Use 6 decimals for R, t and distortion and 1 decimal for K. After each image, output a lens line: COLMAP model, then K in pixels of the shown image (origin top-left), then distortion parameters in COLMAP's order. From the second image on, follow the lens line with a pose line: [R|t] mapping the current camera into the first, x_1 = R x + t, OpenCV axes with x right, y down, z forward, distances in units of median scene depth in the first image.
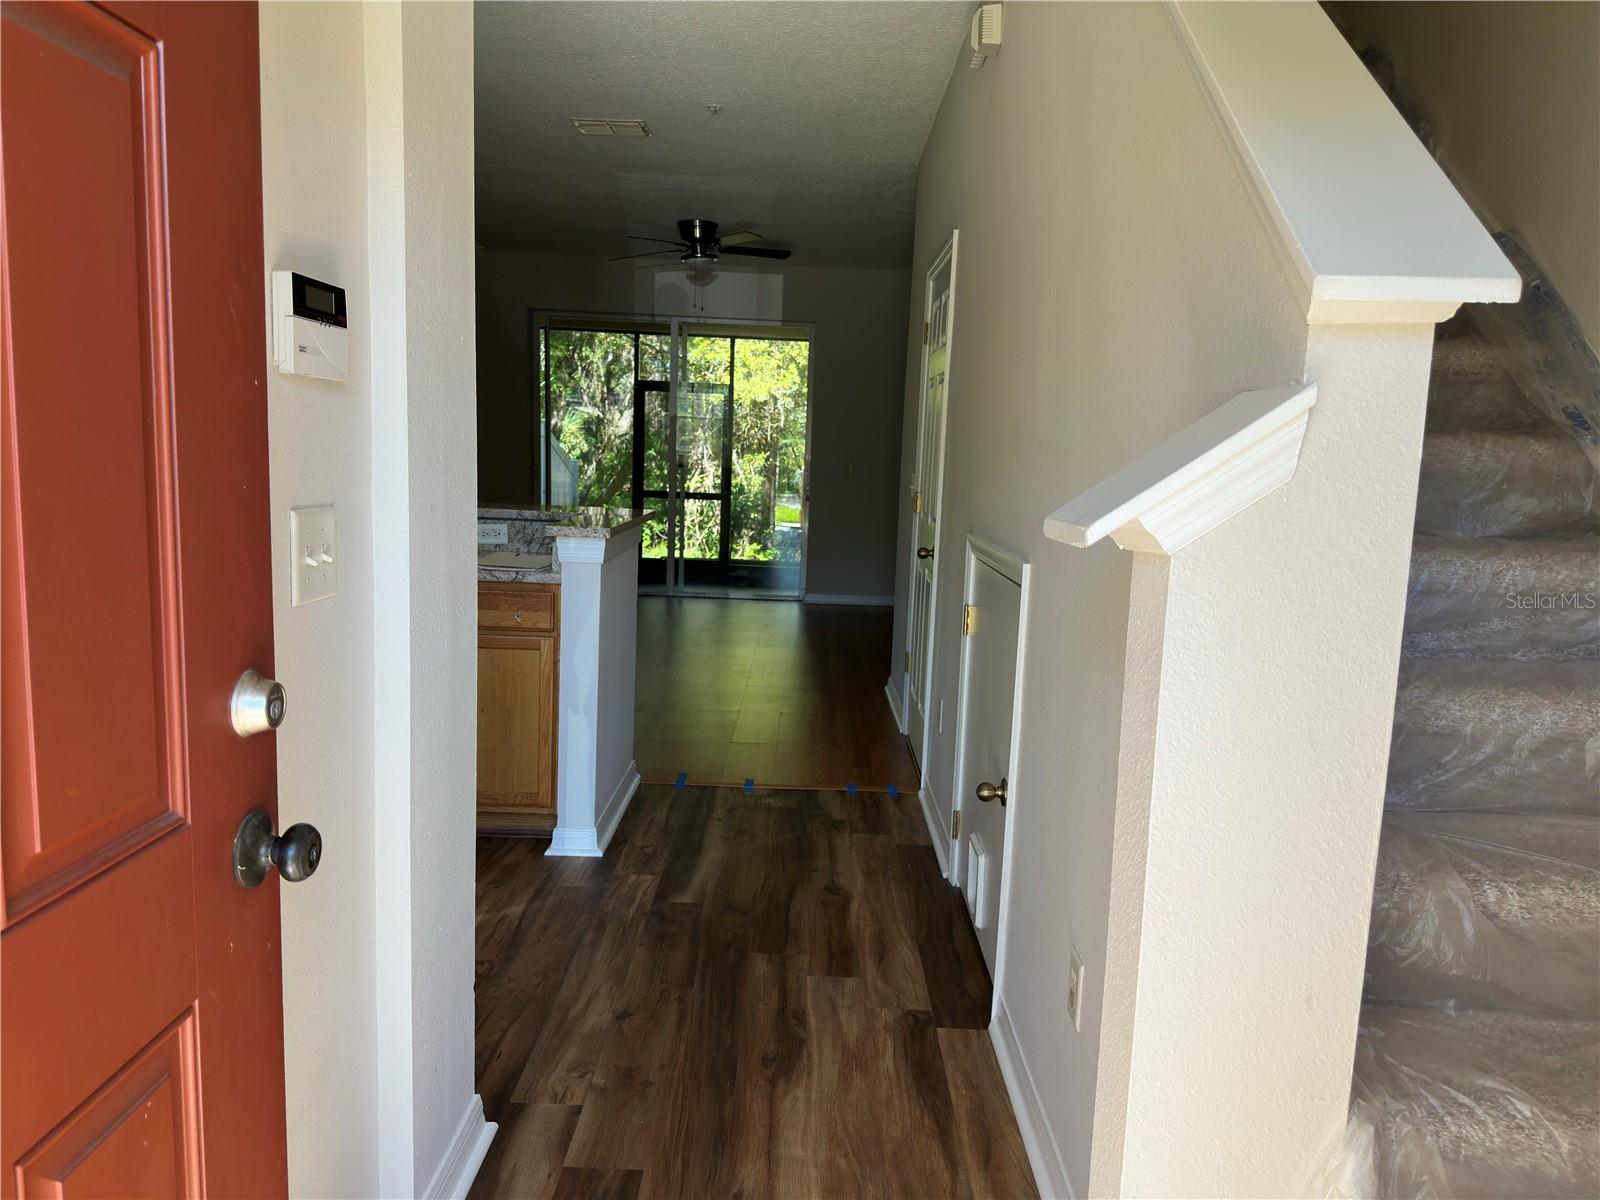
lens RADIAL K [[1118.8, 0, 813.7], [0, 1118.8, 607.4], [0, 0, 1]] dist [0.049698, -0.062150]
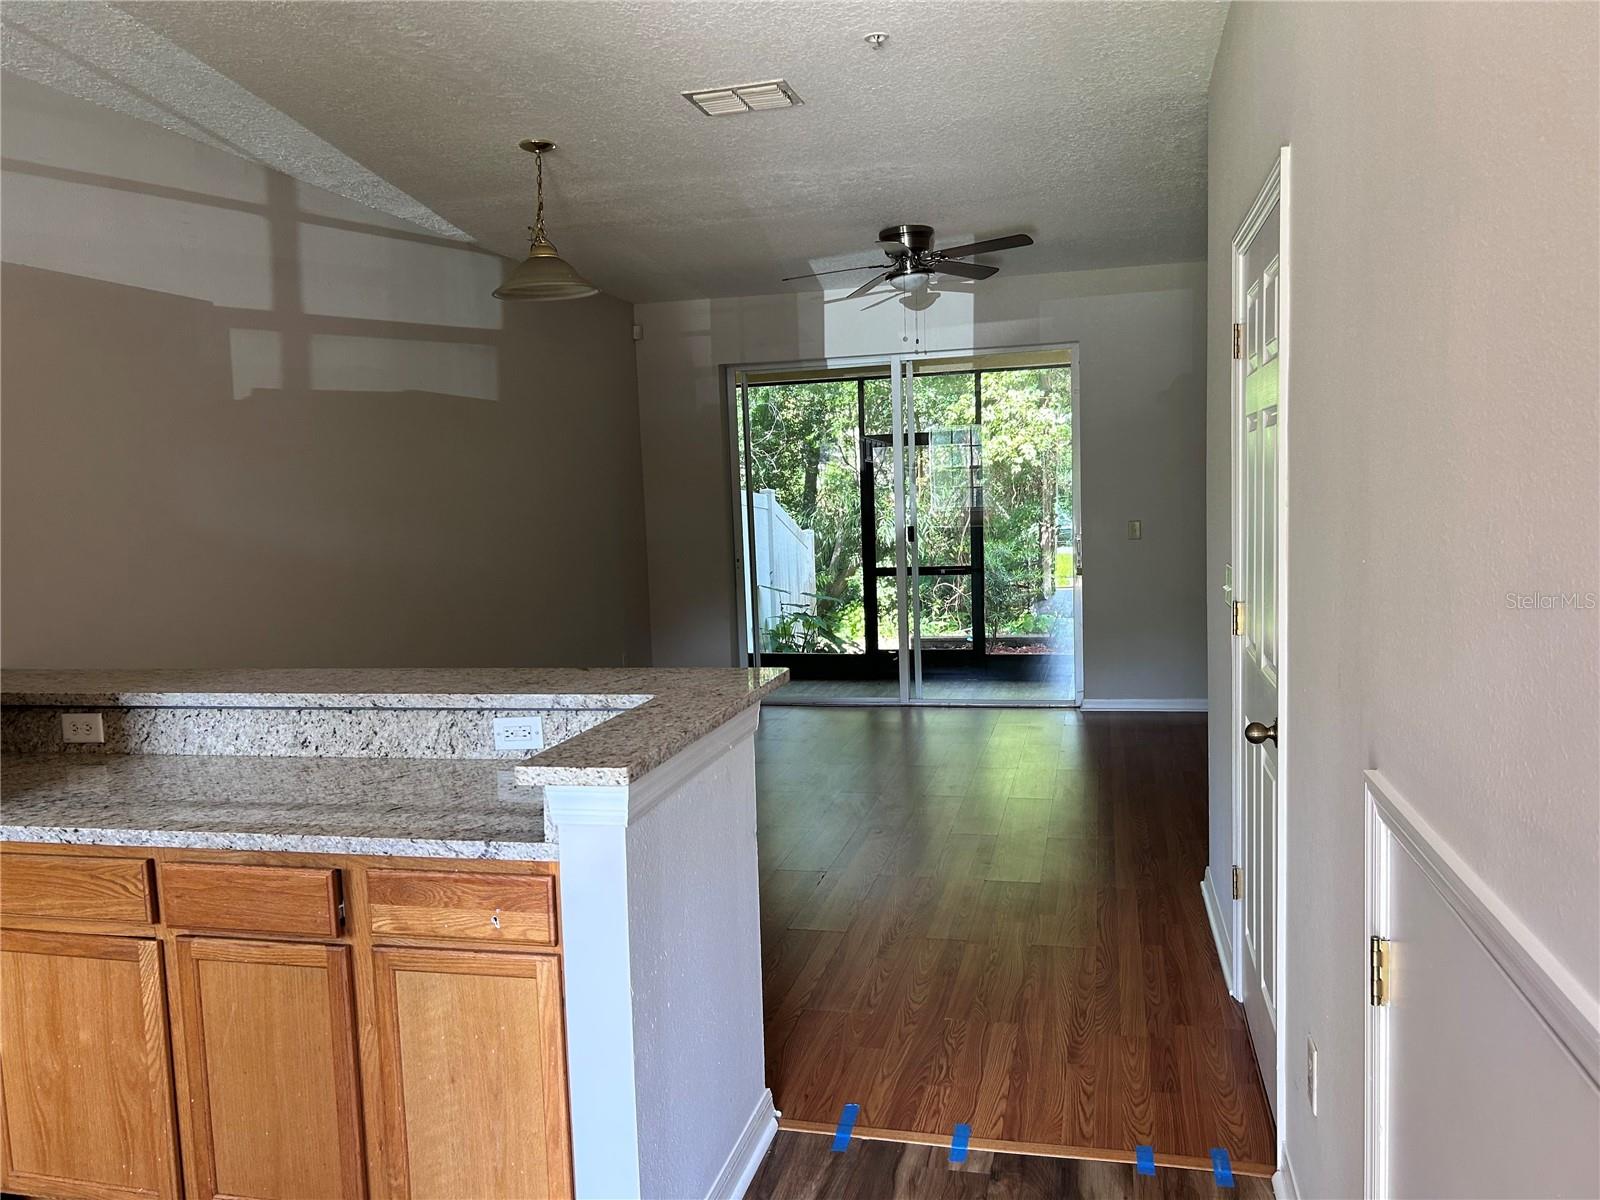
lens RADIAL K [[1196.6, 0, 791.4], [0, 1196.6, 605.1], [0, 0, 1]] dist [0.010535, -0.012234]
pose [[0.964249, -0.050690, -0.260105, 0.033402], [0.038860, 0.997971, -0.050429, -0.089643], [0.262134, 0.038518, 0.964263, 0.364762]]
